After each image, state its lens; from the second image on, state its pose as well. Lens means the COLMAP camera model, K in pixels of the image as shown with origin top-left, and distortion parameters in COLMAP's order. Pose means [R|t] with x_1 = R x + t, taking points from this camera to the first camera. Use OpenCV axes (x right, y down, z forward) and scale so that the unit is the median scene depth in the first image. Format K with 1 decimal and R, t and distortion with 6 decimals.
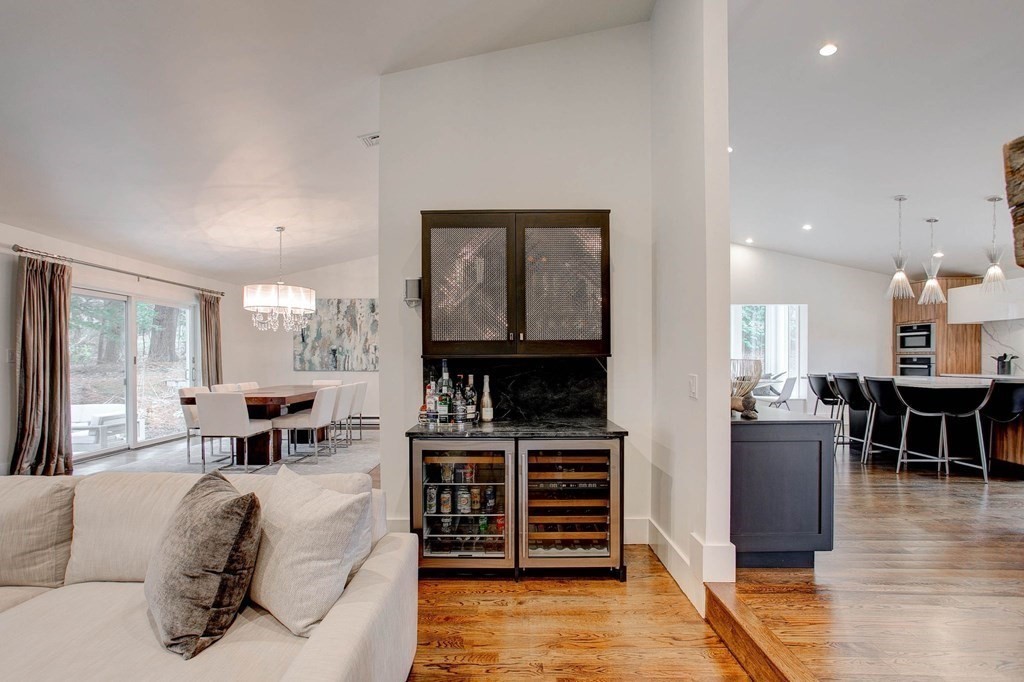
lens RADIAL K [[494.2, 0, 504.7], [0, 494.2, 361.0], [0, 0, 1]] dist [-0.034411, 0.019206]
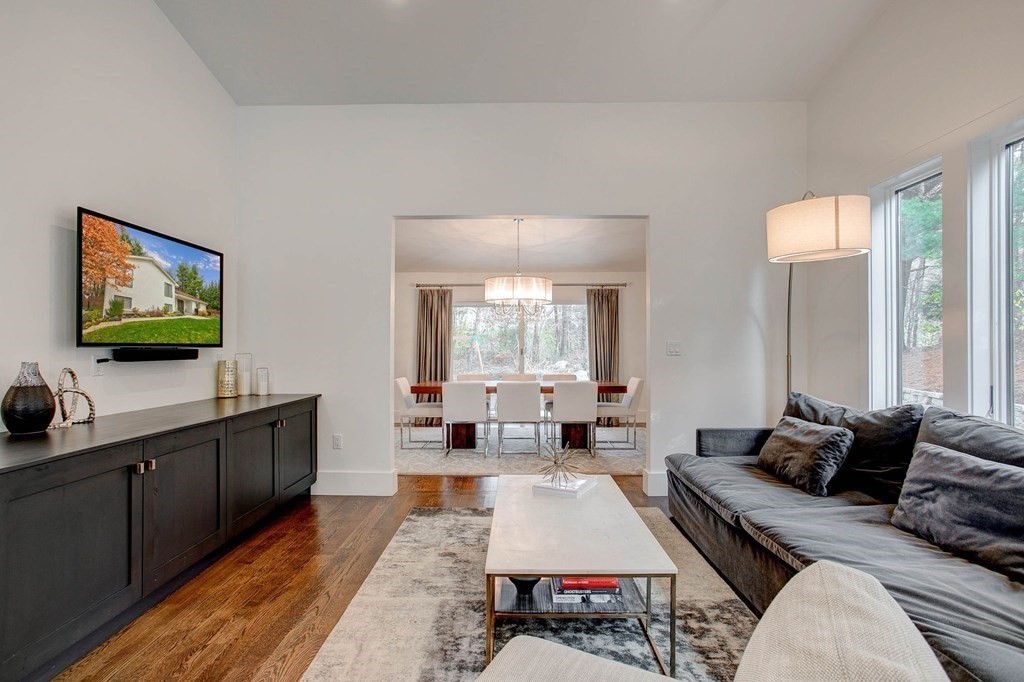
lens RADIAL K [[494.2, 0, 511.1], [0, 494.2, 344.2], [0, 0, 1]] dist [-0.034411, 0.019206]
pose [[0.007575, -0.006408, -0.999951, 0.525234], [-0.002973, 0.999975, -0.006431, -0.012842], [0.999967, 0.003022, 0.007555, 0.972330]]
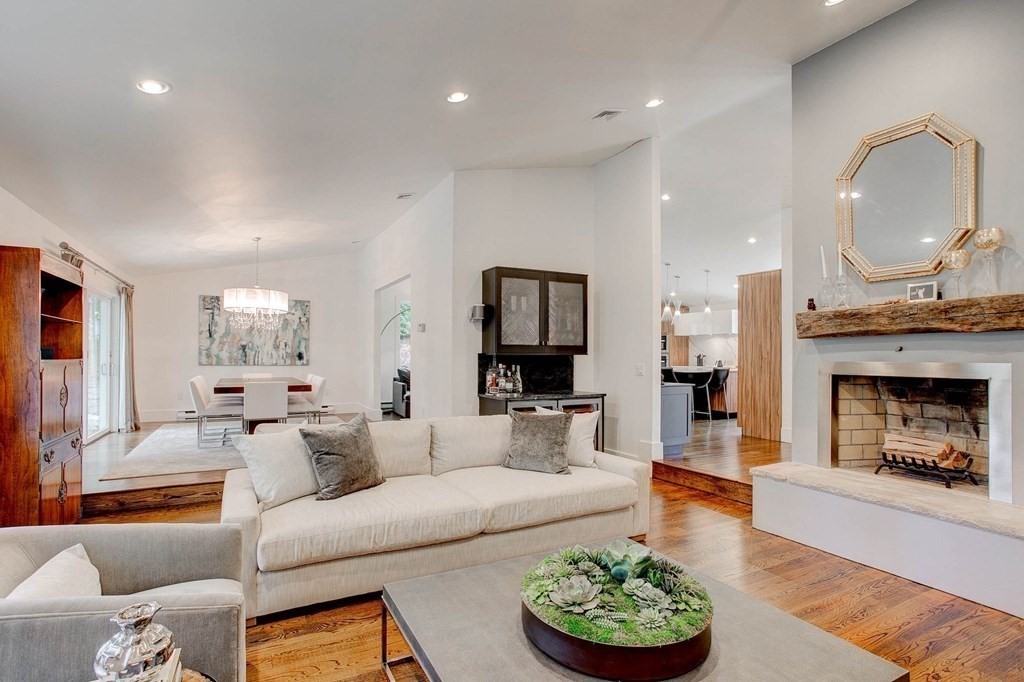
lens RADIAL K [[494.2, 0, 491.8], [0, 494.2, 349.4], [0, 0, 1]] dist [-0.034411, 0.019206]
pose [[0.889472, 0.011526, 0.456844, -0.484944], [-0.004144, 0.999844, -0.017157, 0.002035], [-0.456971, 0.013368, 0.889381, -0.241687]]
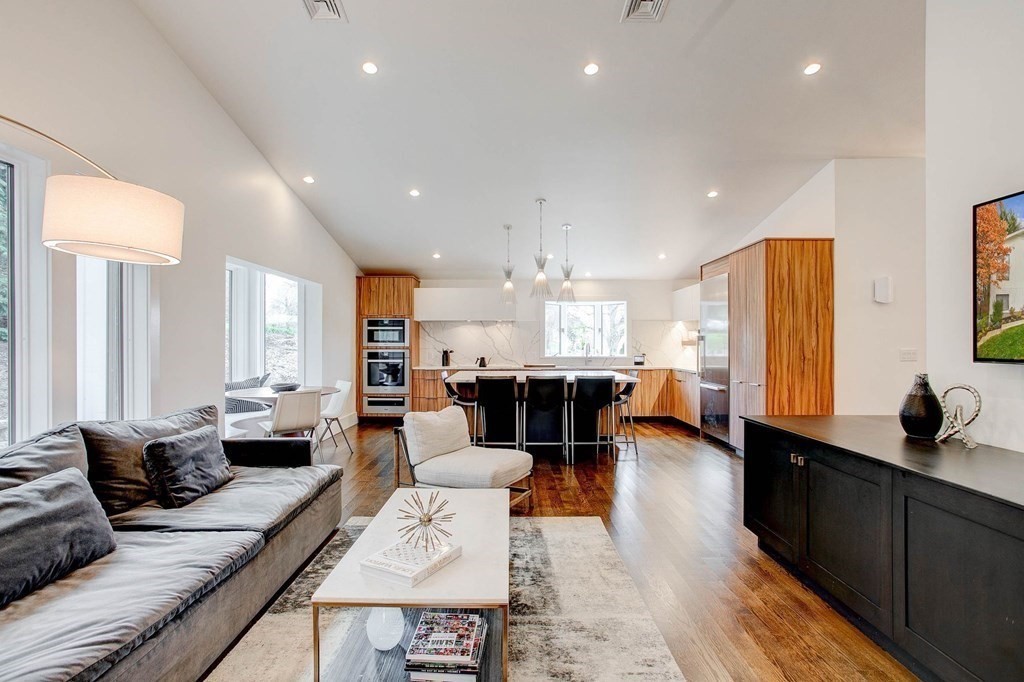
lens RADIAL K [[494.2, 0, 511.1], [0, 494.2, 342.6], [0, 0, 1]] dist [-0.034411, 0.019206]
pose [[-0.017640, 0.004307, 0.999835, -0.221401], [0.006958, 0.999967, -0.004185, -0.025640], [-0.999820, 0.006883, -0.017669, 0.965979]]
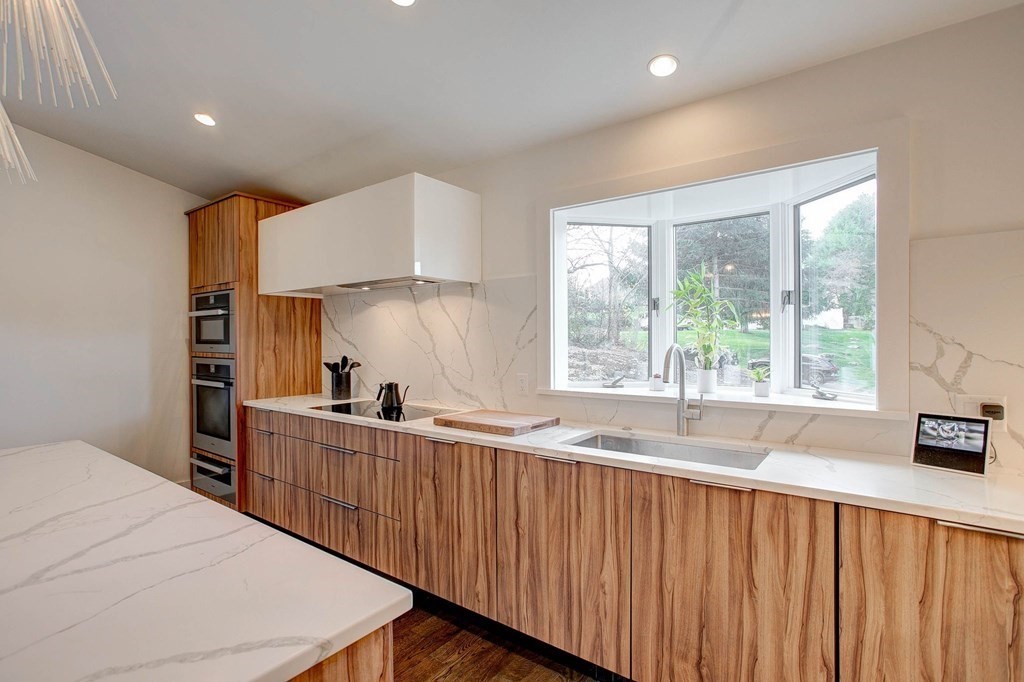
lens RADIAL K [[494.2, 0, 507.7], [0, 494.2, 344.7], [0, 0, 1]] dist [-0.034411, 0.019206]
pose [[0.586956, -0.004686, 0.809605, 0.797604], [0.006172, 0.999980, 0.001313, -0.031187], [-0.809595, 0.004226, 0.586973, 0.626363]]
